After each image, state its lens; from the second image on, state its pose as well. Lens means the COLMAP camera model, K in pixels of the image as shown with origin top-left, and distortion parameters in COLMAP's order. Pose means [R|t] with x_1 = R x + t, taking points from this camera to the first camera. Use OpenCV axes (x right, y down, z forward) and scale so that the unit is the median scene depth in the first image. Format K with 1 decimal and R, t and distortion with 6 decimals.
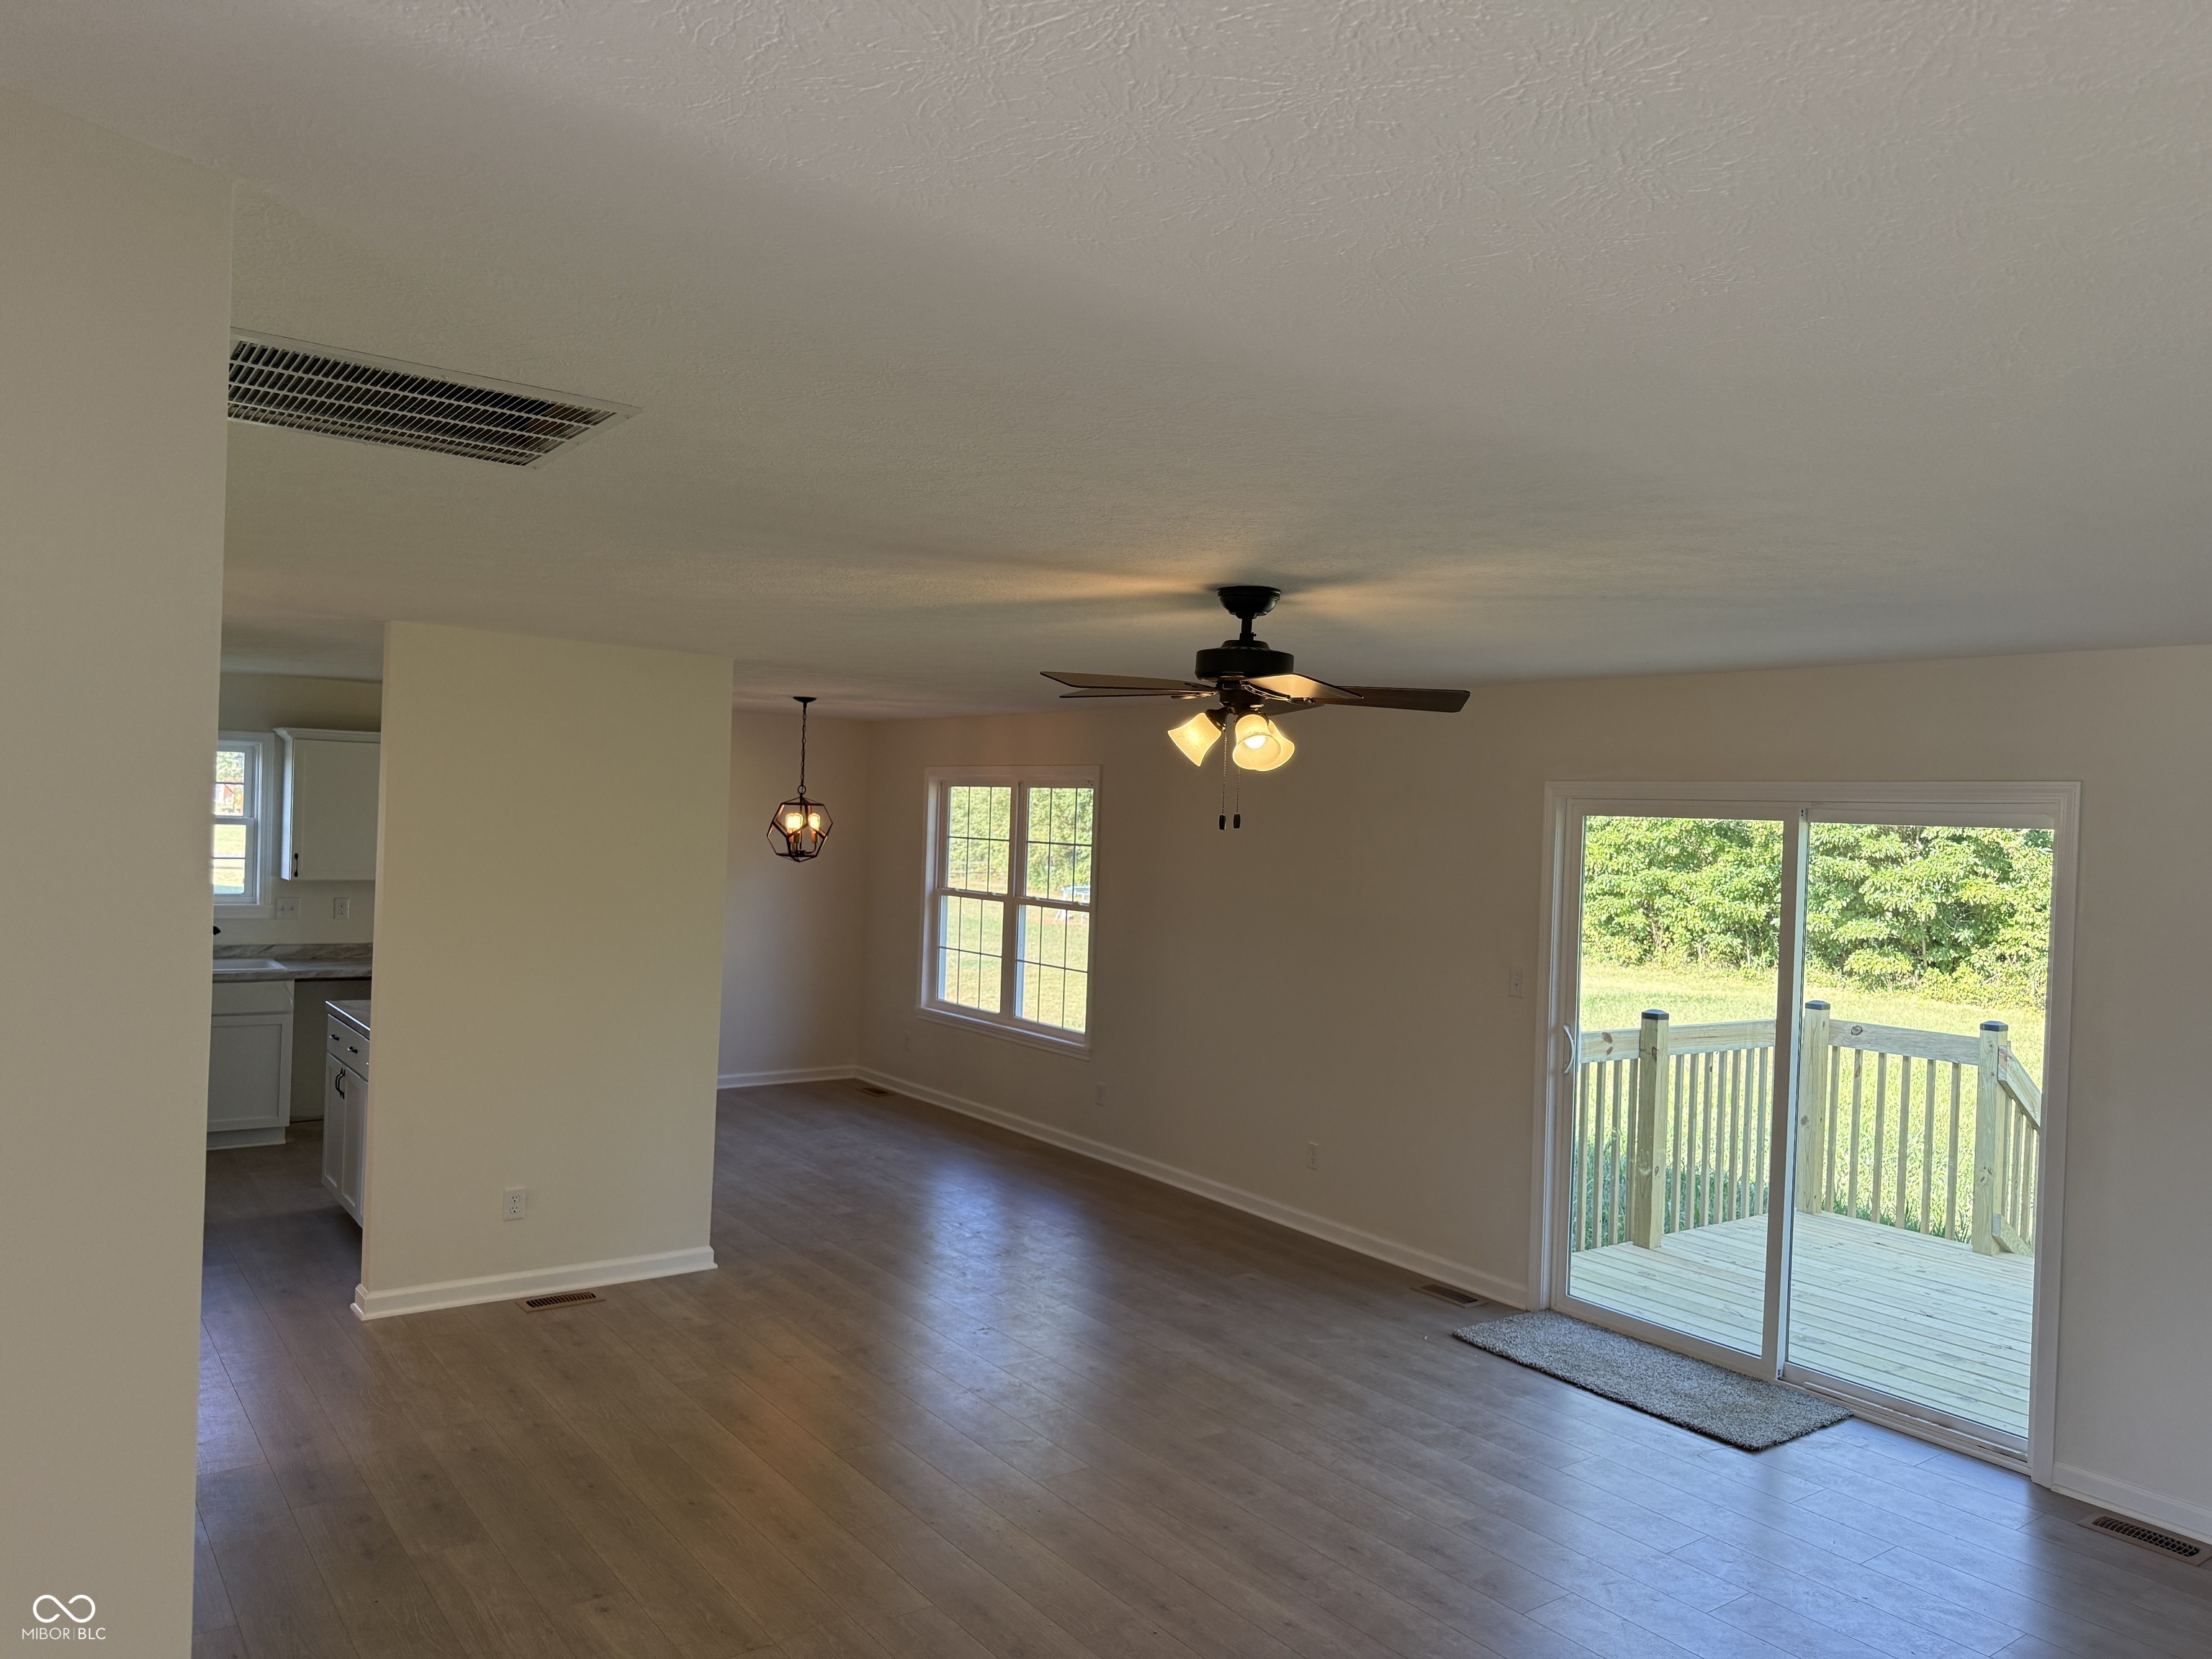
lens RADIAL K [[1537.7, 0, 1106.0], [0, 1537.7, 829.5], [0, 0, 1]] dist [0.070256, -0.000855]
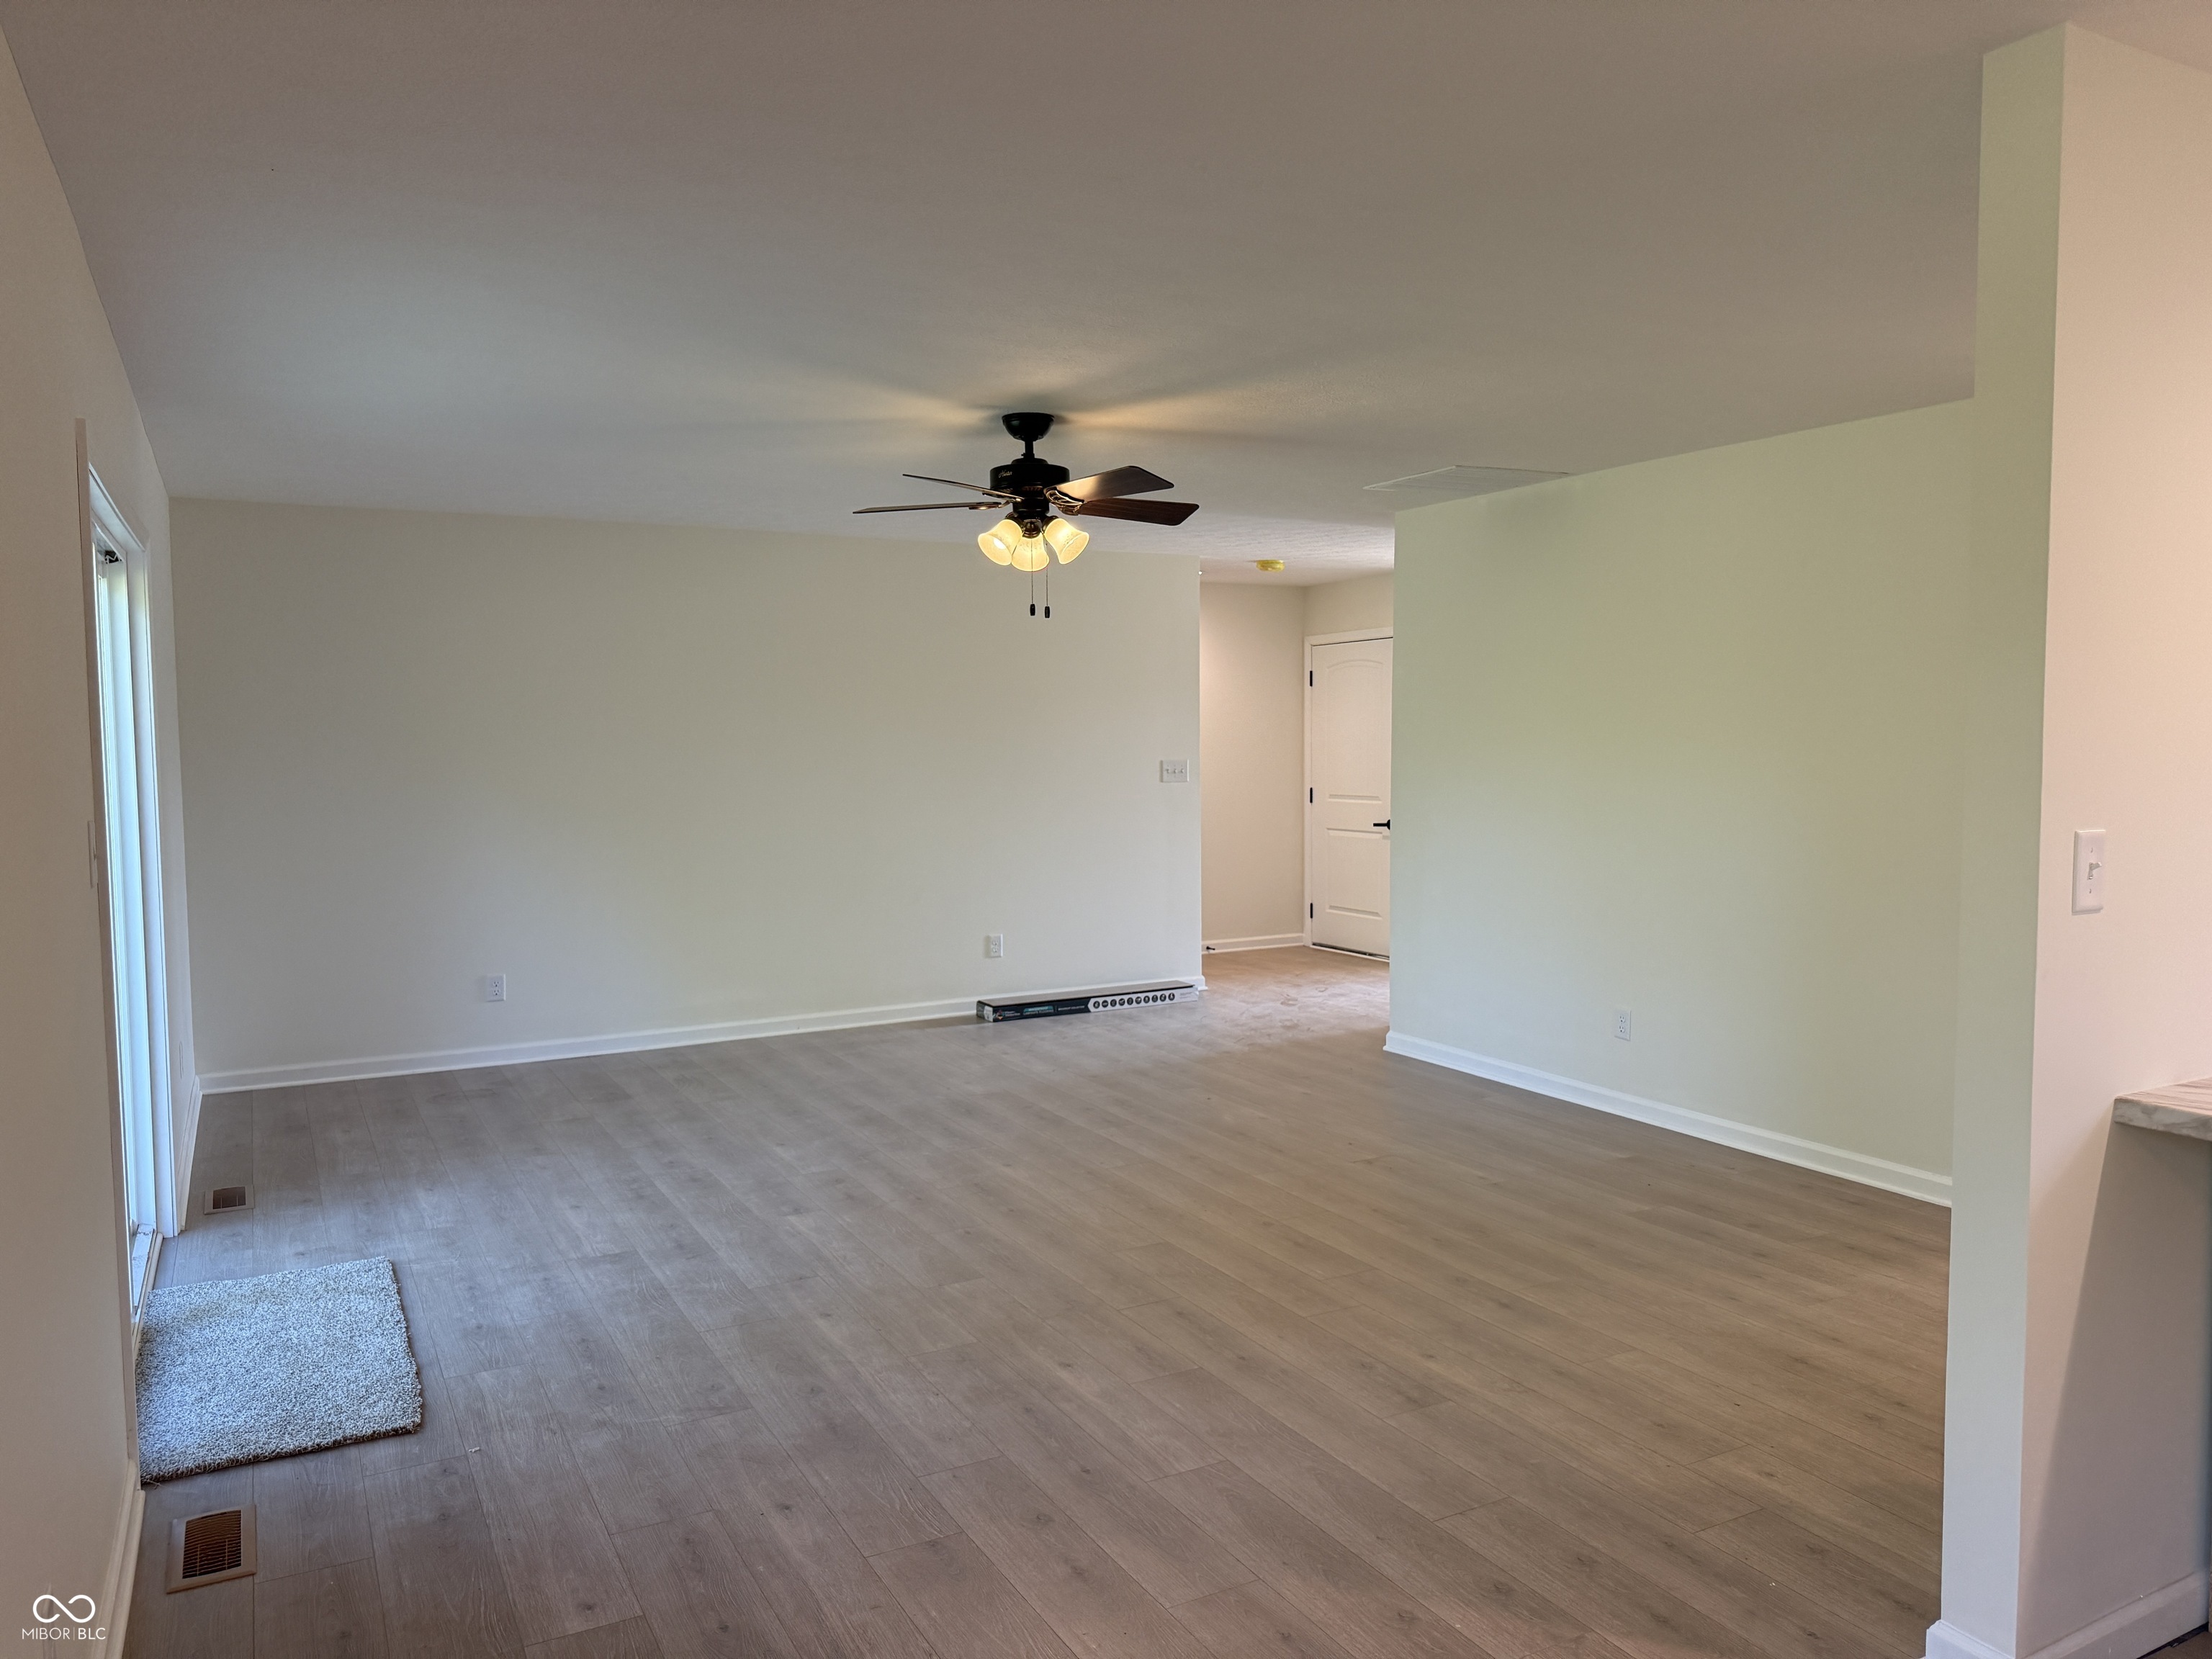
lens RADIAL K [[1545.7, 0, 1106.0], [0, 1545.7, 829.5], [0, 0, 1]] dist [0.000795, 0.000035]
pose [[-0.989588, -0.037136, 0.139056, -0.121458], [-0.026701, 0.996737, 0.076173, 0.060925], [-0.141431, 0.071667, -0.987351, 1.785048]]
